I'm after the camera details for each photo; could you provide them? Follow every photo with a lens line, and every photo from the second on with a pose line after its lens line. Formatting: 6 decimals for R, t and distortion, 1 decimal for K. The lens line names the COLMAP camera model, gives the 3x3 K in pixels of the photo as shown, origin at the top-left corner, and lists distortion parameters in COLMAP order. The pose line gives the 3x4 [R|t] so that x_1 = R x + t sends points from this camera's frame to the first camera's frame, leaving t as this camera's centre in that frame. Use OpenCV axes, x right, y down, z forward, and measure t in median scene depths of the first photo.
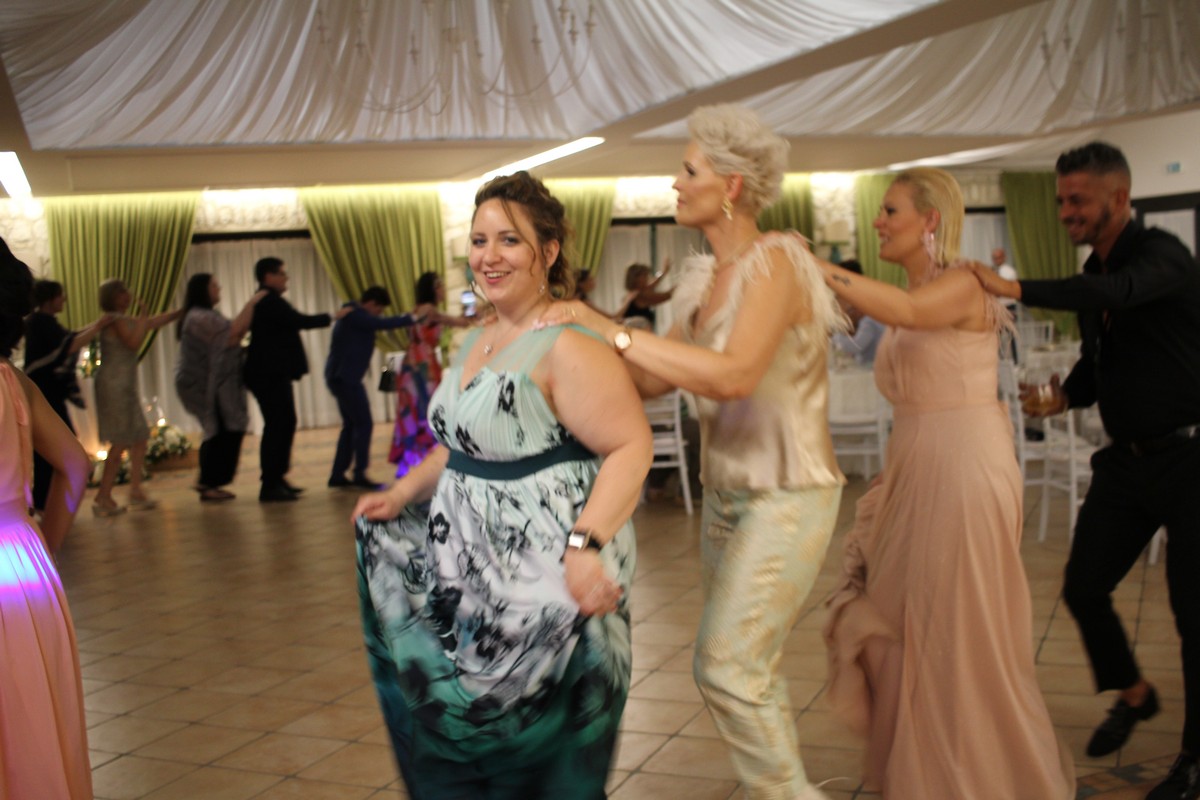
lens RADIAL K [[1339.3, 0, 608.4], [0, 1339.3, 404.8], [0, 0, 1]] dist [-0.122272, 0.123303]
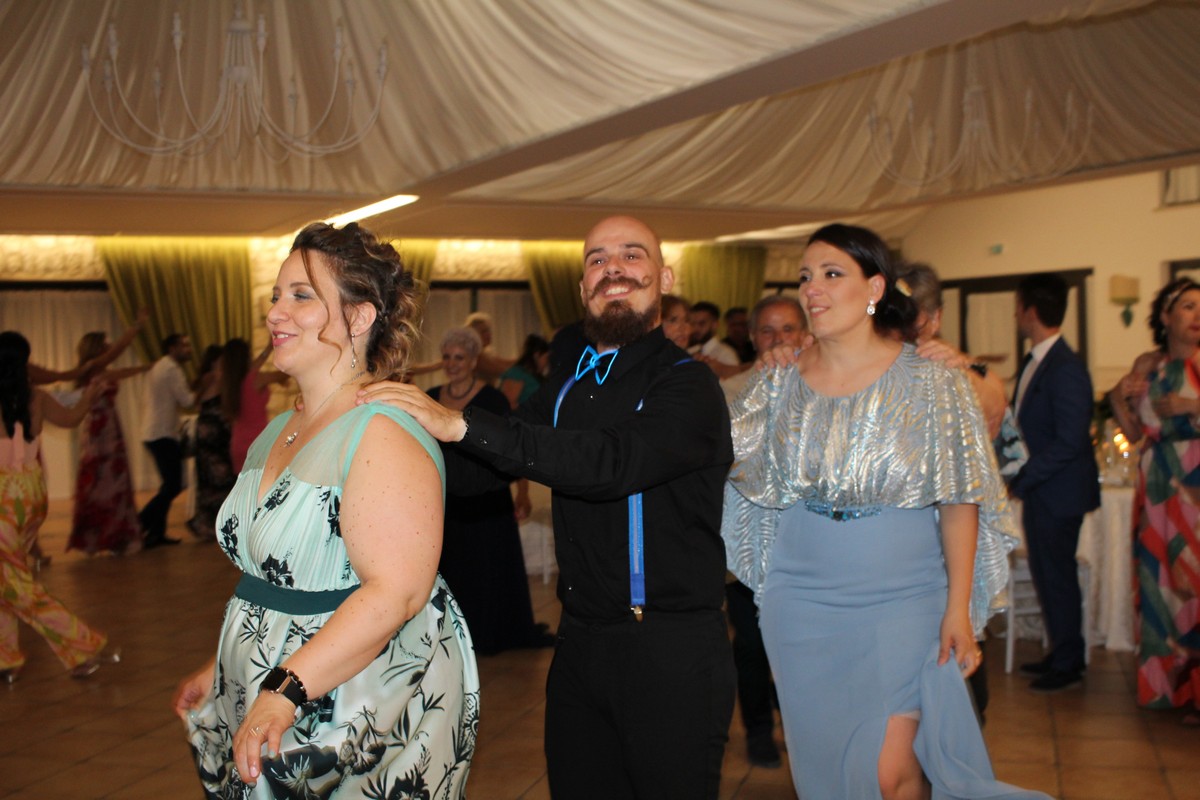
lens RADIAL K [[1339.3, 0, 608.4], [0, 1339.3, 404.8], [0, 0, 1]] dist [-0.122272, 0.123303]
pose [[0.992028, 0.026374, 0.123227, 0.017209], [-0.020241, 0.998506, -0.050760, -0.005351], [-0.124382, 0.047862, 0.991079, 0.044105]]
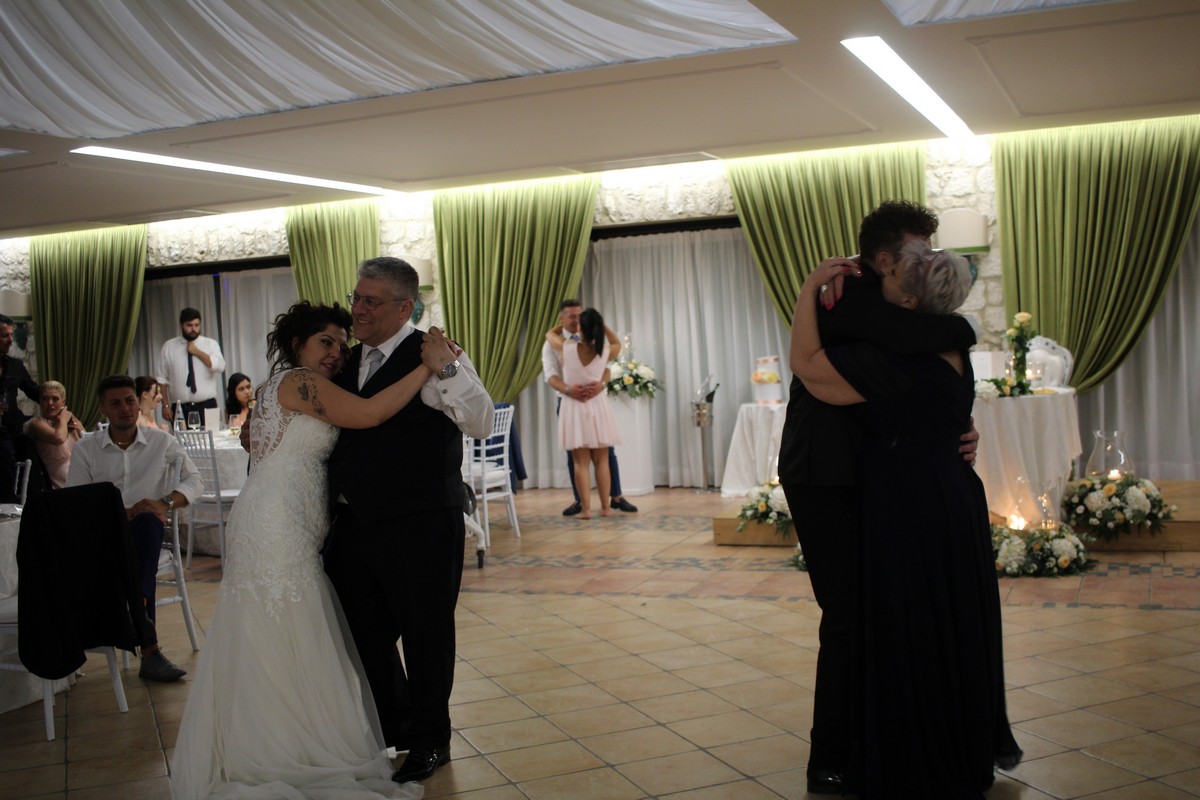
lens RADIAL K [[1339.3, 0, 608.4], [0, 1339.3, 404.8], [0, 0, 1]] dist [-0.122272, 0.123303]
pose [[0.723326, 0.055192, -0.688298, -0.086901], [-0.047177, 0.998421, 0.030482, -0.025166], [0.688894, 0.010423, 0.724788, 0.375642]]
